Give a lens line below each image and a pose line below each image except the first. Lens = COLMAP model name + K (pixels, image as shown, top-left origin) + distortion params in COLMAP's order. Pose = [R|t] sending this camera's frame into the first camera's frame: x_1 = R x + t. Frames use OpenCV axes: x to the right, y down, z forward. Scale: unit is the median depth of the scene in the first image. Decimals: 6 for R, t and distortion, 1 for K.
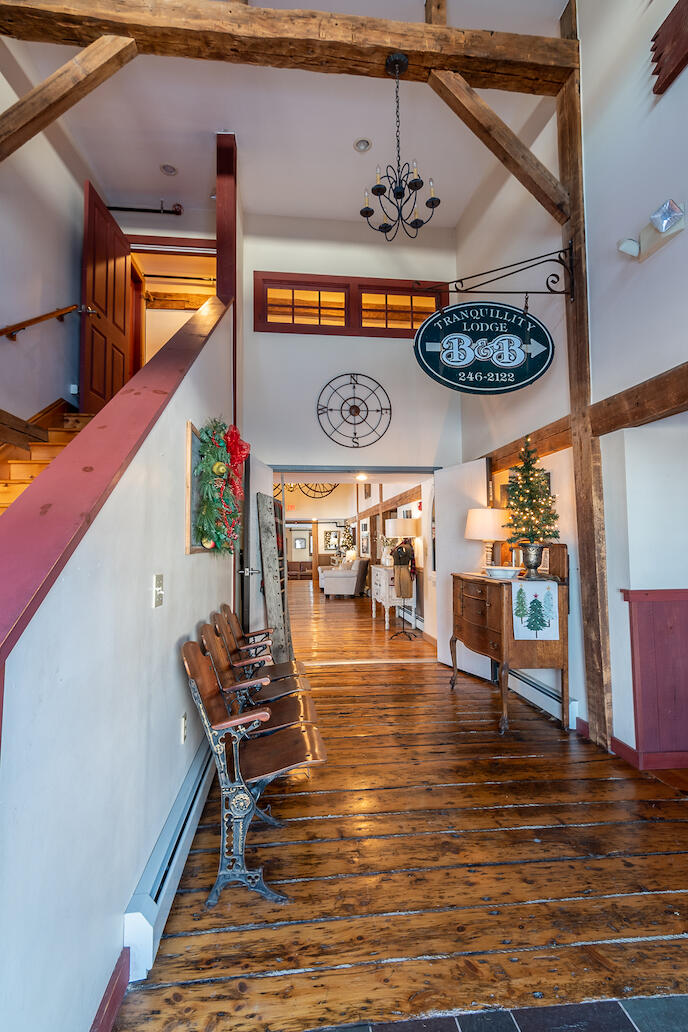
lens RADIAL K [[503.6, 0, 344.3], [0, 503.6, 510.3], [0, 0, 1]] dist [0.004735, 0.002037]
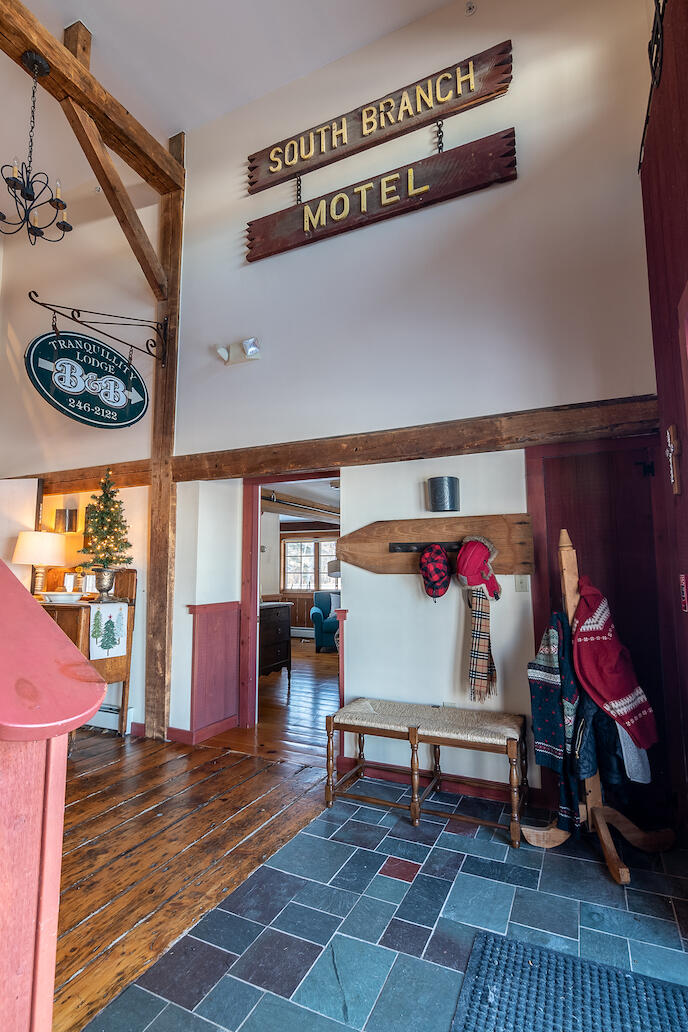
lens RADIAL K [[503.6, 0, 347.9], [0, 503.6, 508.4], [0, 0, 1]] dist [0.004735, 0.002037]
pose [[0.516900, 0.110131, 0.848932, -0.316549], [-0.060579, 0.993910, -0.092054, 0.006100], [-0.853900, -0.003845, 0.520423, -0.006131]]
